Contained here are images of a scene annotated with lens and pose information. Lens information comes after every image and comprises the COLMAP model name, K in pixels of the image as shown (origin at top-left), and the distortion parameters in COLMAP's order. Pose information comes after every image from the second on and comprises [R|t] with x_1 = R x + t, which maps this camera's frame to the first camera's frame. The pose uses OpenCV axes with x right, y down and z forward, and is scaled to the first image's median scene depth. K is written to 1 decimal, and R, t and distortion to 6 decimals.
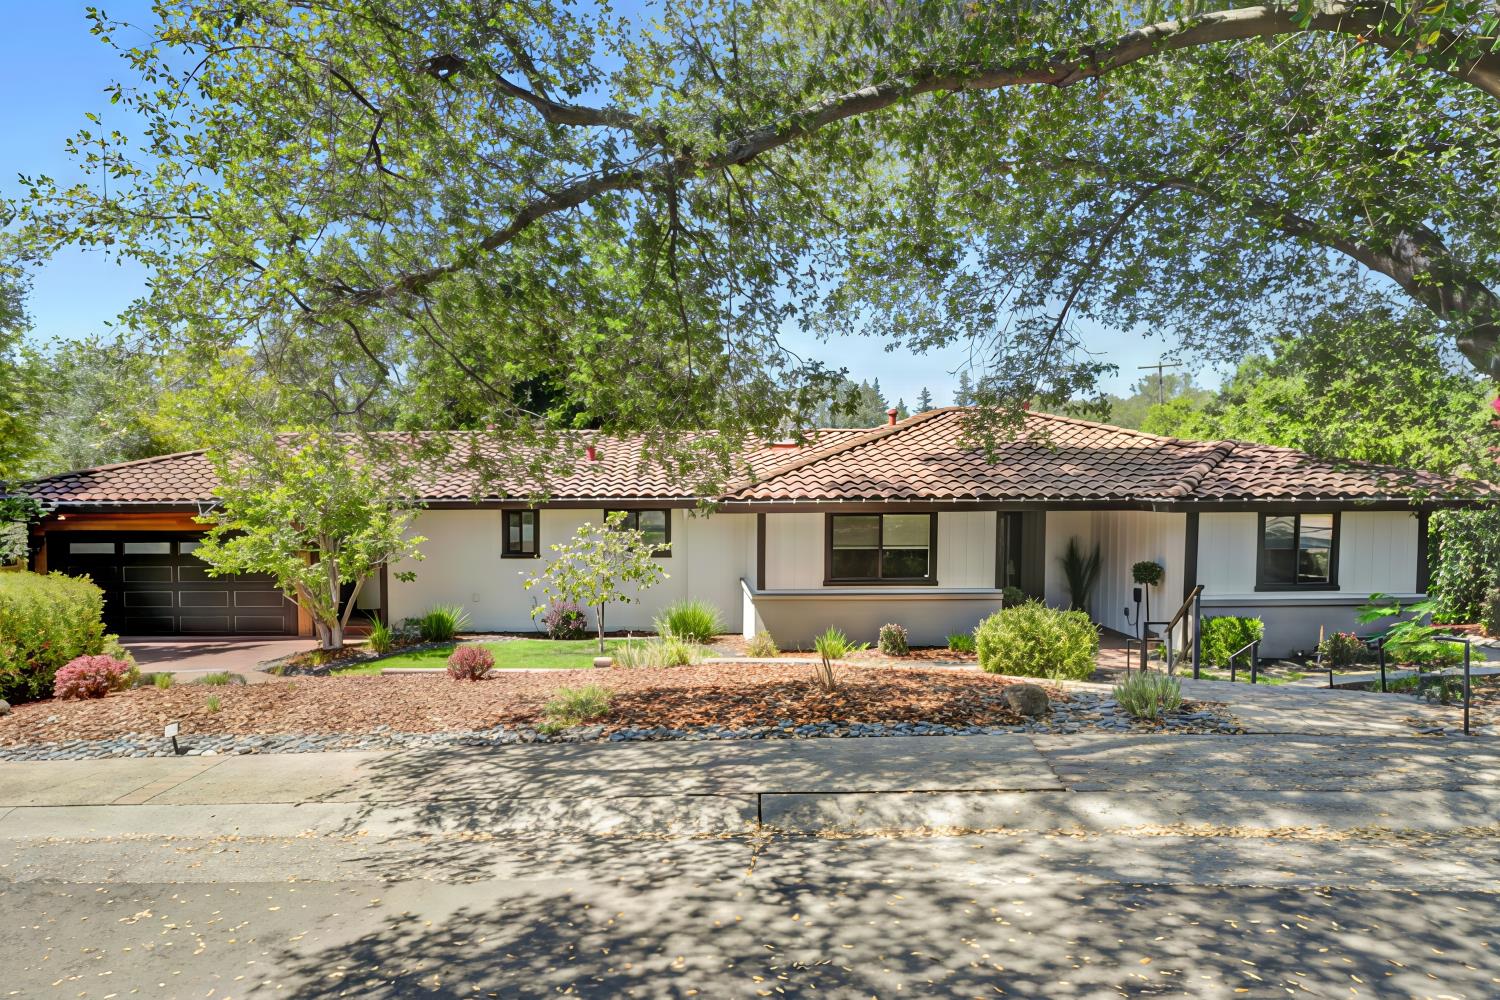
lens RADIAL K [[621.0, 0, 749.5], [0, 621.0, 490.9], [0, 0, 1]] dist [-0.008751, -0.000453]
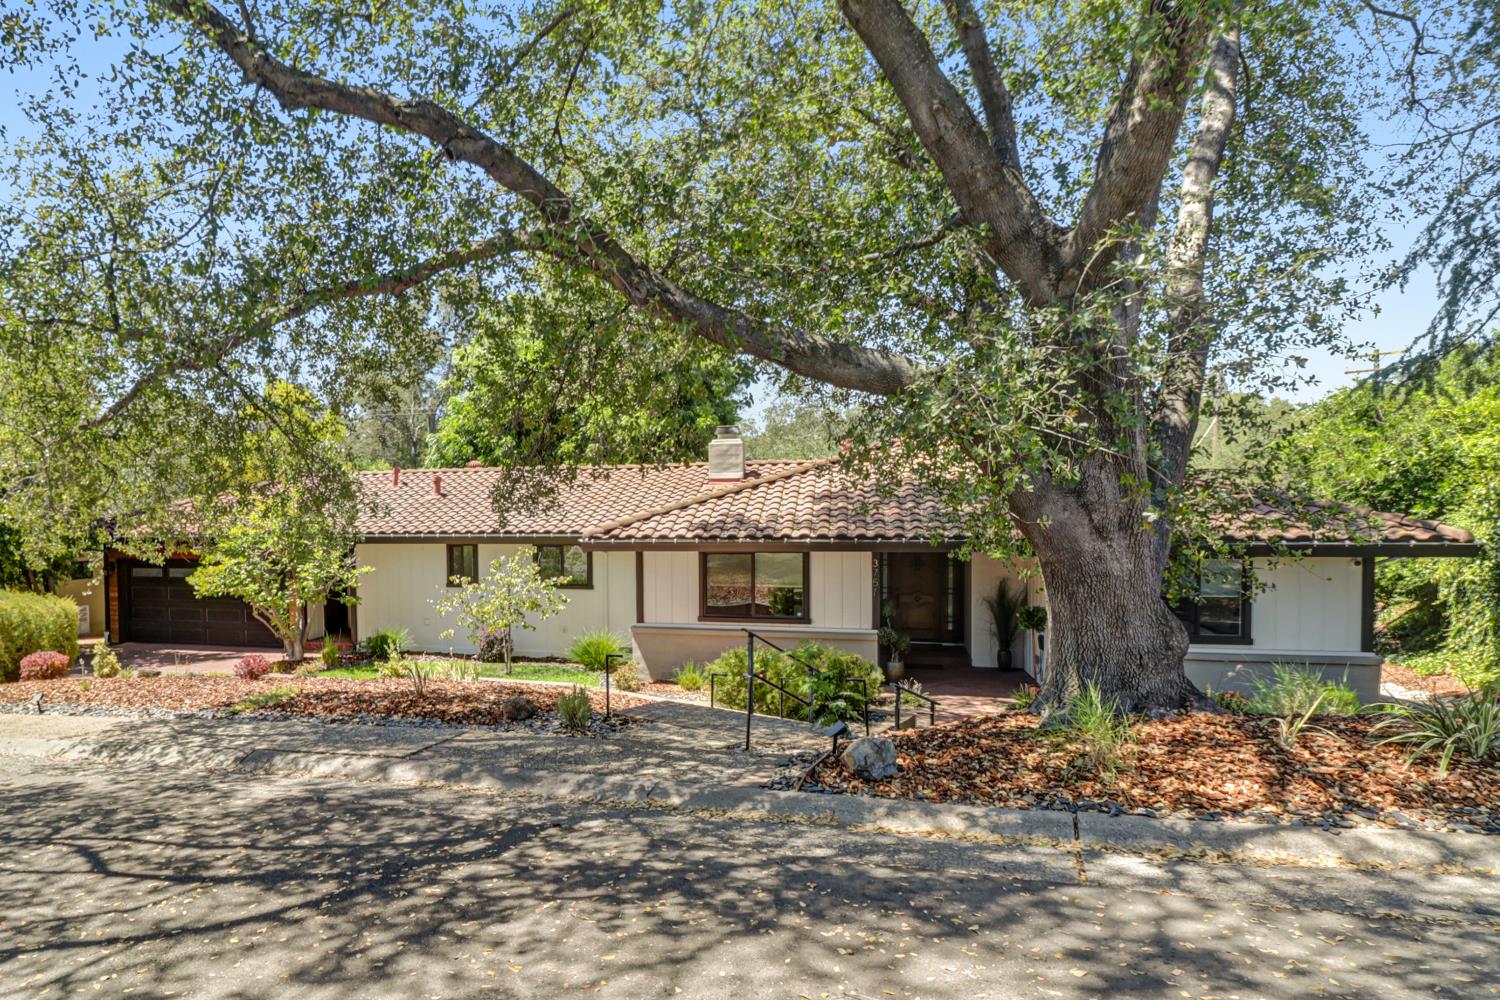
lens RADIAL K [[699.7, 0, 748.8], [0, 699.7, 510.1], [0, 0, 1]] dist [0.016046, -0.012446]
pose [[0.976309, 0.000084, -0.216379, 1.127269], [-0.000581, 0.999997, -0.002234, -0.077335], [0.216378, 0.002307, 0.976307, -0.322900]]
